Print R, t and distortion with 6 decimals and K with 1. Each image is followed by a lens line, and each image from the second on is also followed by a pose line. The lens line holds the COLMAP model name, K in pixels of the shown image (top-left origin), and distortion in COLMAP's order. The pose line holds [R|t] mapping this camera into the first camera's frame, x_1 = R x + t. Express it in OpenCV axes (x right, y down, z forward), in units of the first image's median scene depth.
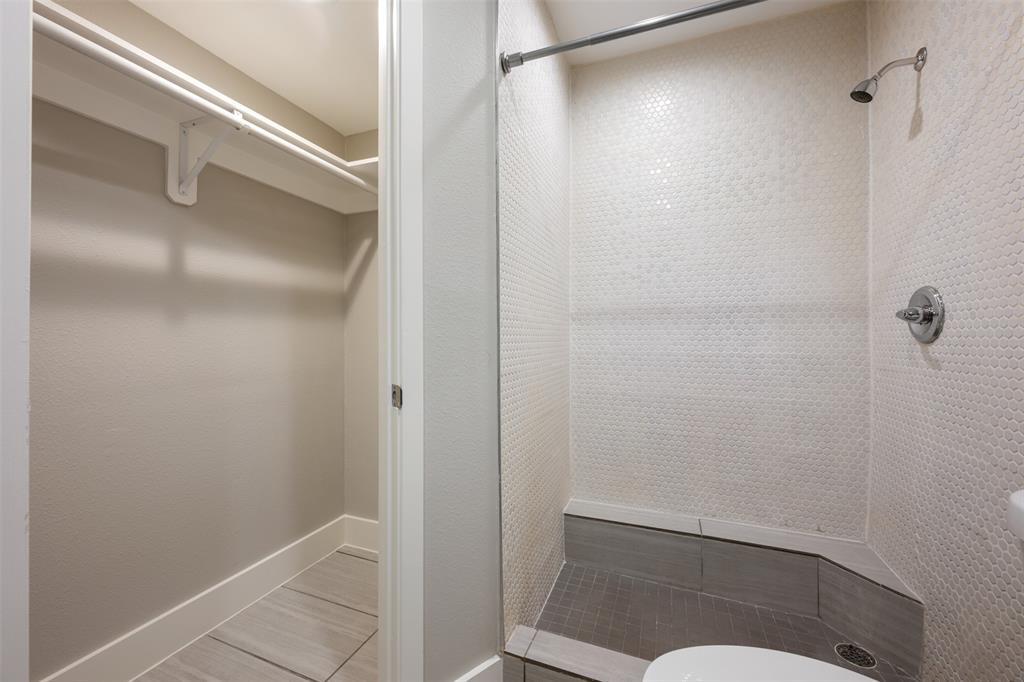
lens RADIAL K [[406.8, 0, 516.2], [0, 406.8, 339.9], [0, 0, 1]] dist [0.000675, -0.000954]
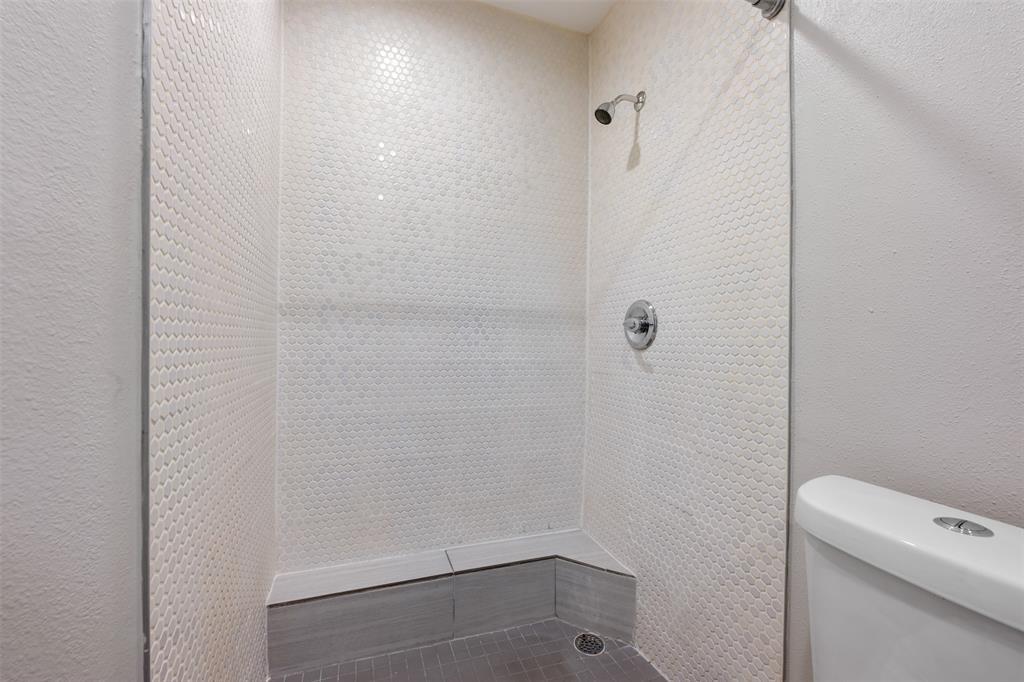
lens RADIAL K [[406.8, 0, 503.3], [0, 406.8, 343.1], [0, 0, 1]] dist [0.000675, -0.000954]
pose [[0.762857, 0.008199, 0.646516, -0.027076], [-0.009987, 0.999950, -0.000898, -0.004986], [-0.646491, -0.005772, 0.762900, 0.324912]]
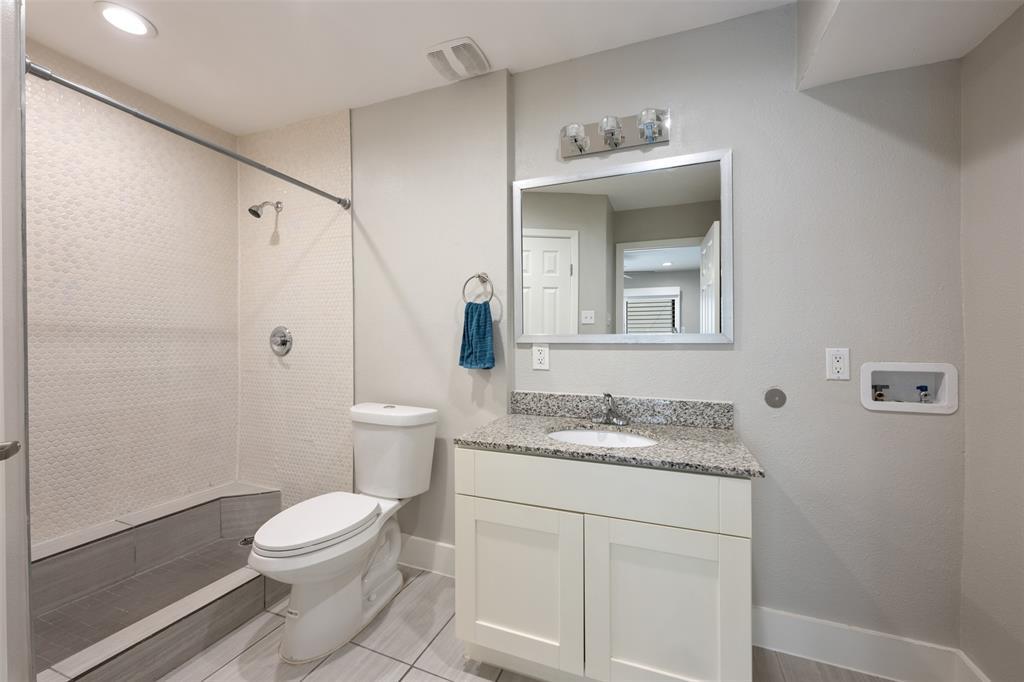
lens RADIAL K [[406.8, 0, 517.2], [0, 406.8, 348.4], [0, 0, 1]] dist [0.000675, -0.000954]
pose [[-0.015626, -0.018707, 0.999703, -0.818506], [-0.003968, 0.999818, 0.018647, -0.058846], [-0.999870, -0.003676, -0.015697, -0.077750]]
